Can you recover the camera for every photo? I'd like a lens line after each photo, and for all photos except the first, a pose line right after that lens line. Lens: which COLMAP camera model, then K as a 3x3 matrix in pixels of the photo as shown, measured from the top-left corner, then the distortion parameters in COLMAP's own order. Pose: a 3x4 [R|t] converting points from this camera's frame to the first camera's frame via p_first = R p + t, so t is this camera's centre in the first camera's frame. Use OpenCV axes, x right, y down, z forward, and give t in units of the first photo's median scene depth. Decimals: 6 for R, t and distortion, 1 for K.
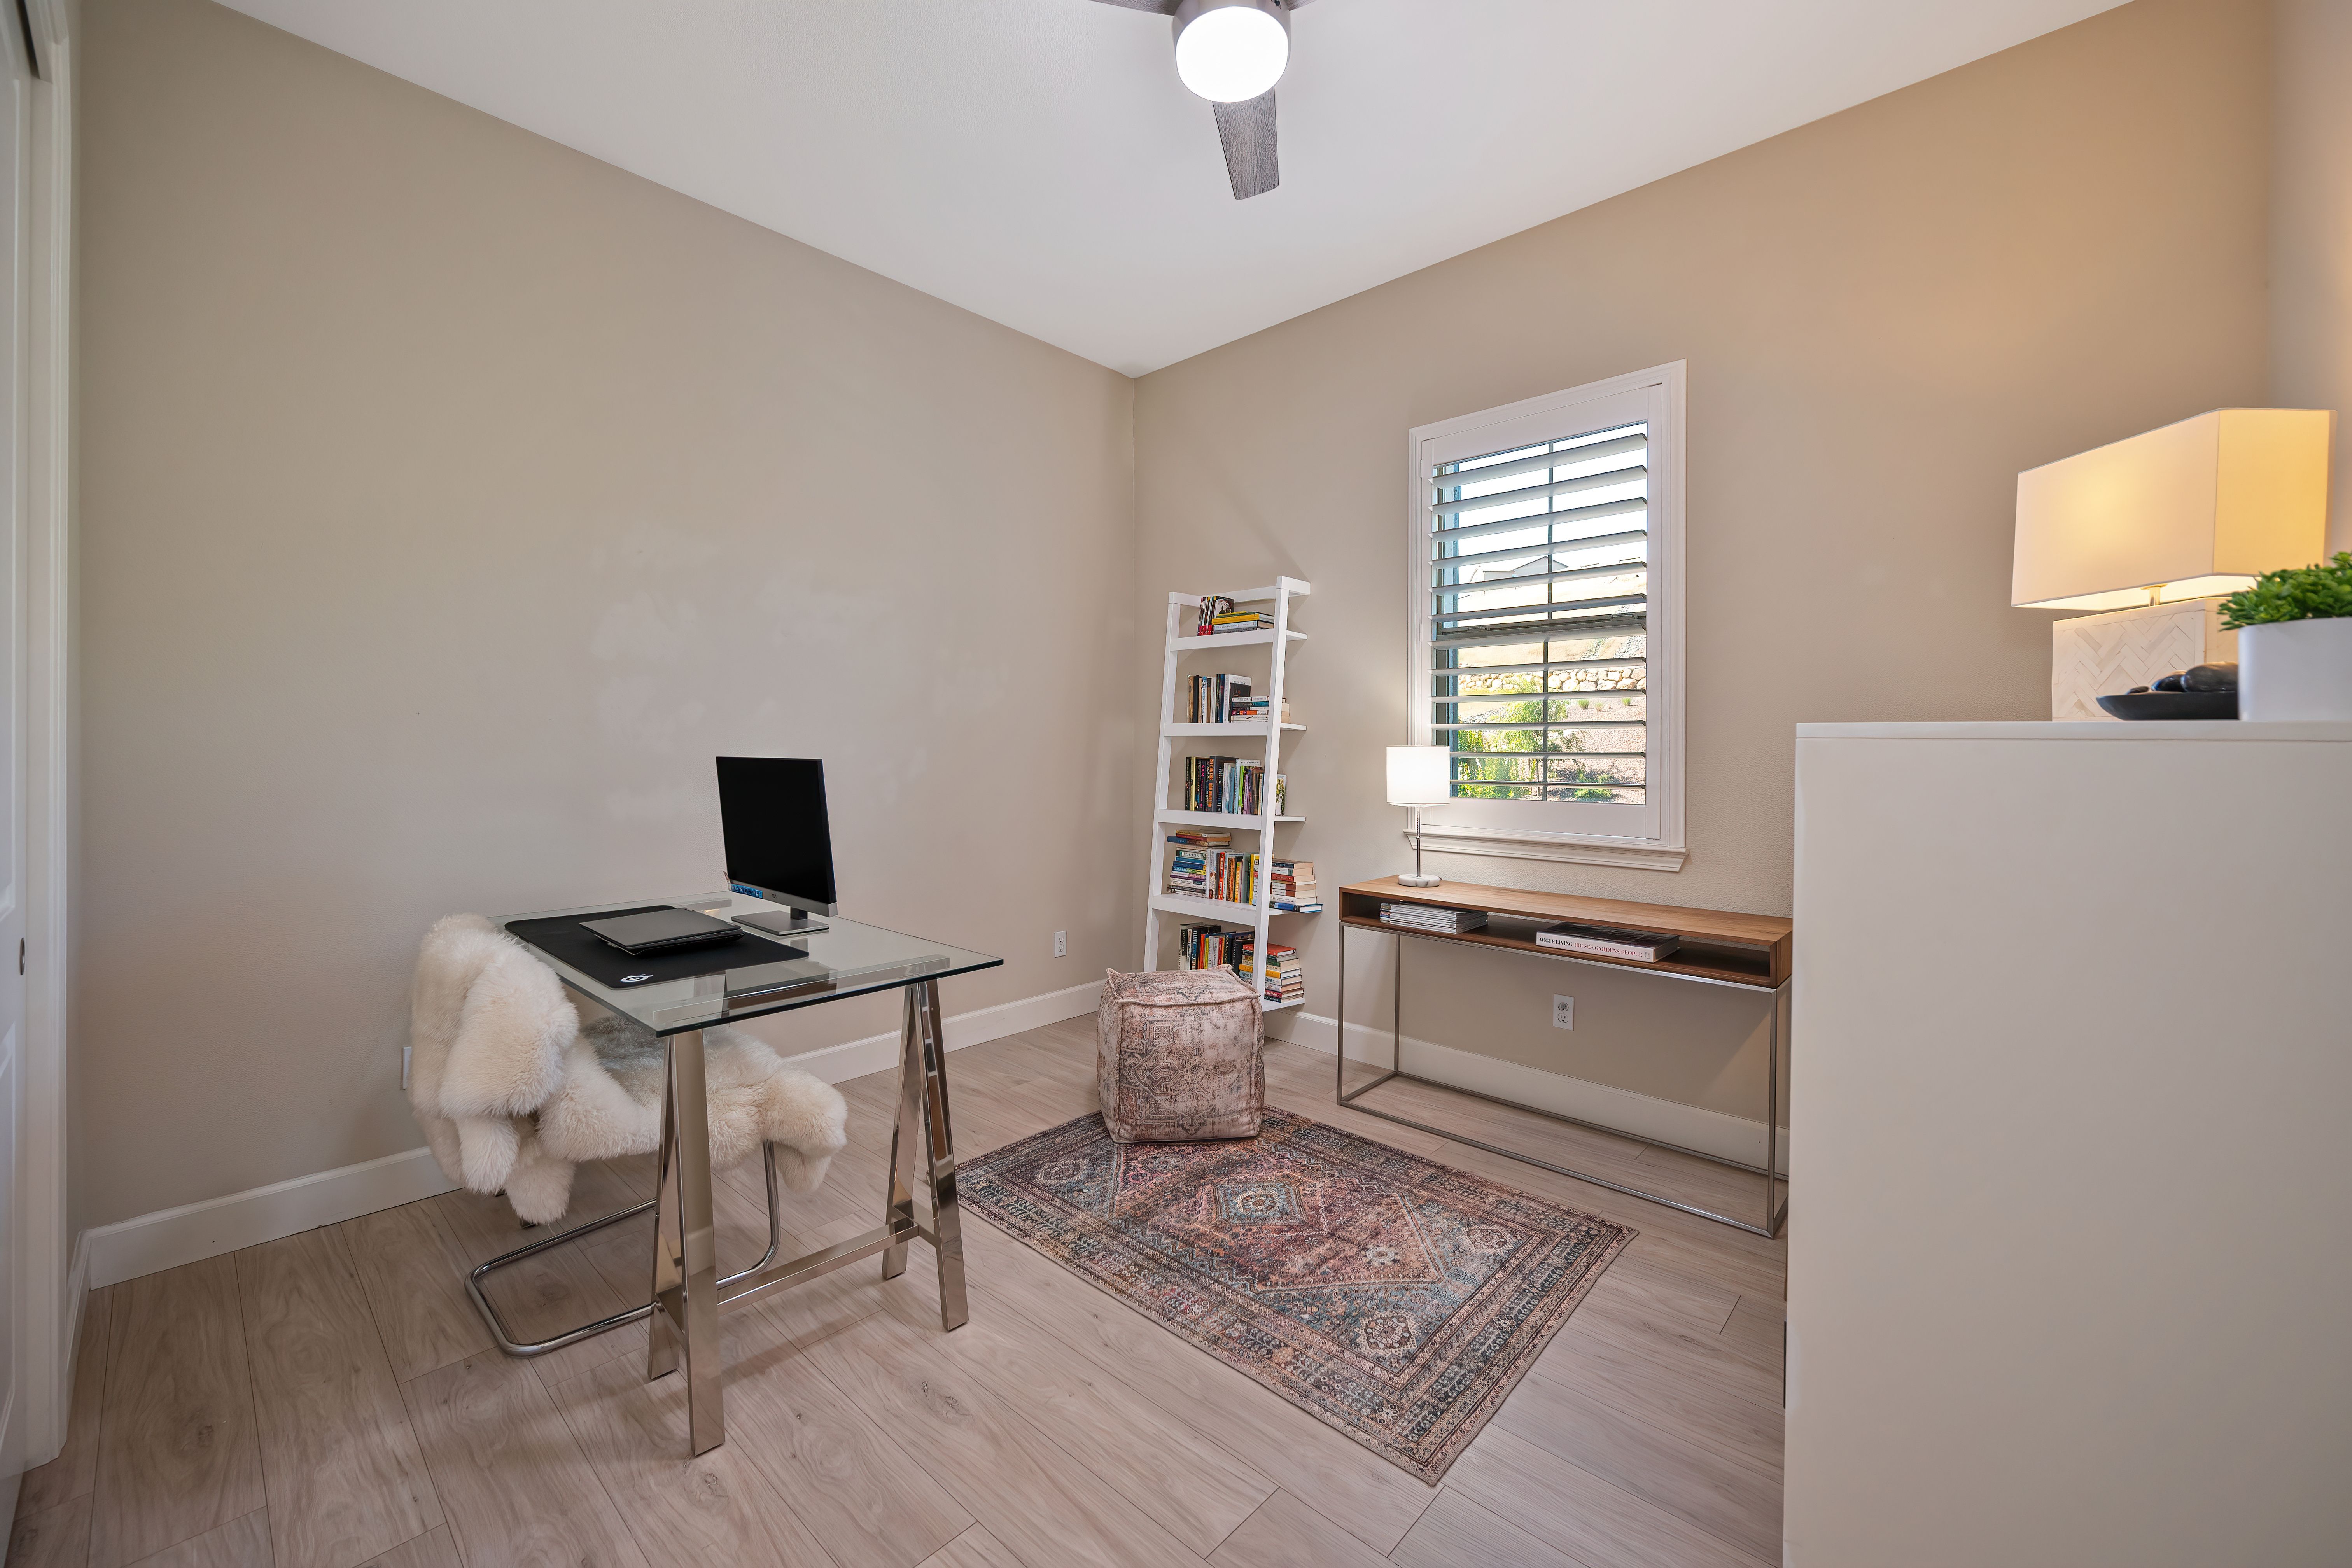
lens RADIAL K [[941.7, 0, 1177.4], [0, 941.7, 761.5], [0, 0, 1]] dist [0.002422, -0.000163]
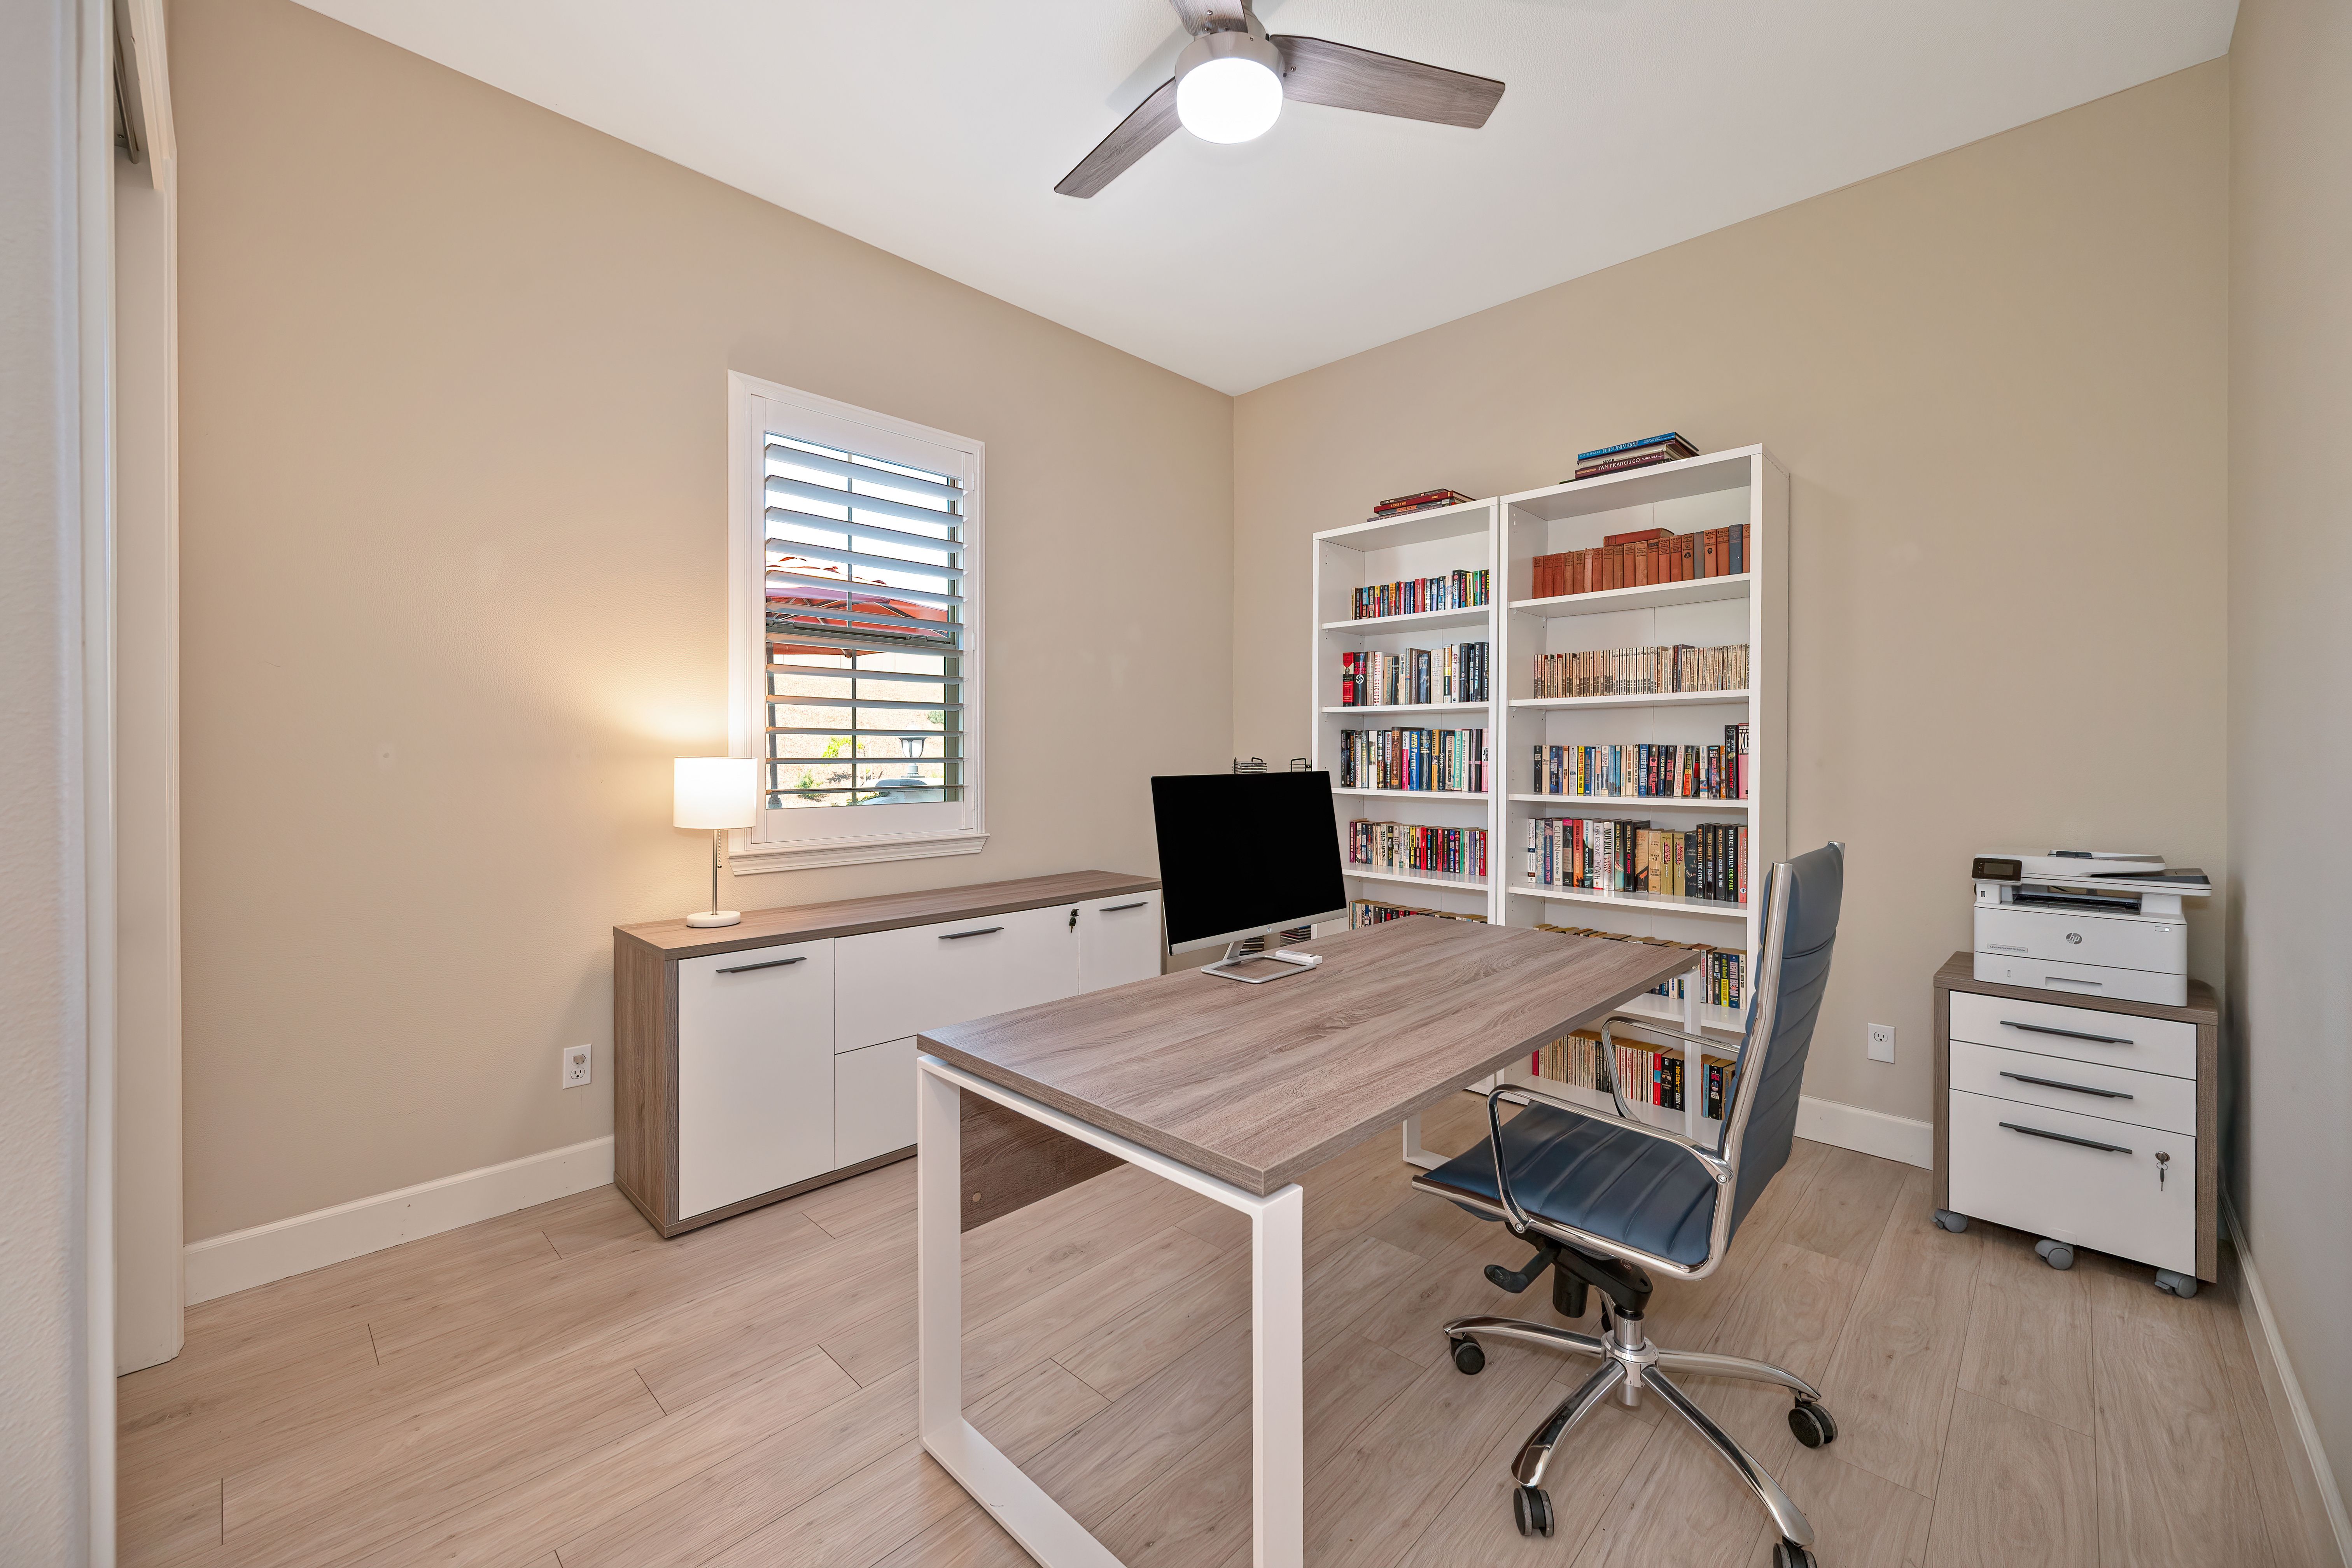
lens RADIAL K [[941.7, 0, 1177.4], [0, 941.7, 761.5], [0, 0, 1]] dist [0.002422, -0.000163]
pose [[0.011840, -0.008772, 0.999891, -0.610710], [0.015673, 0.999840, 0.008586, -0.010063], [-0.999807, 0.015570, 0.011975, 0.638318]]
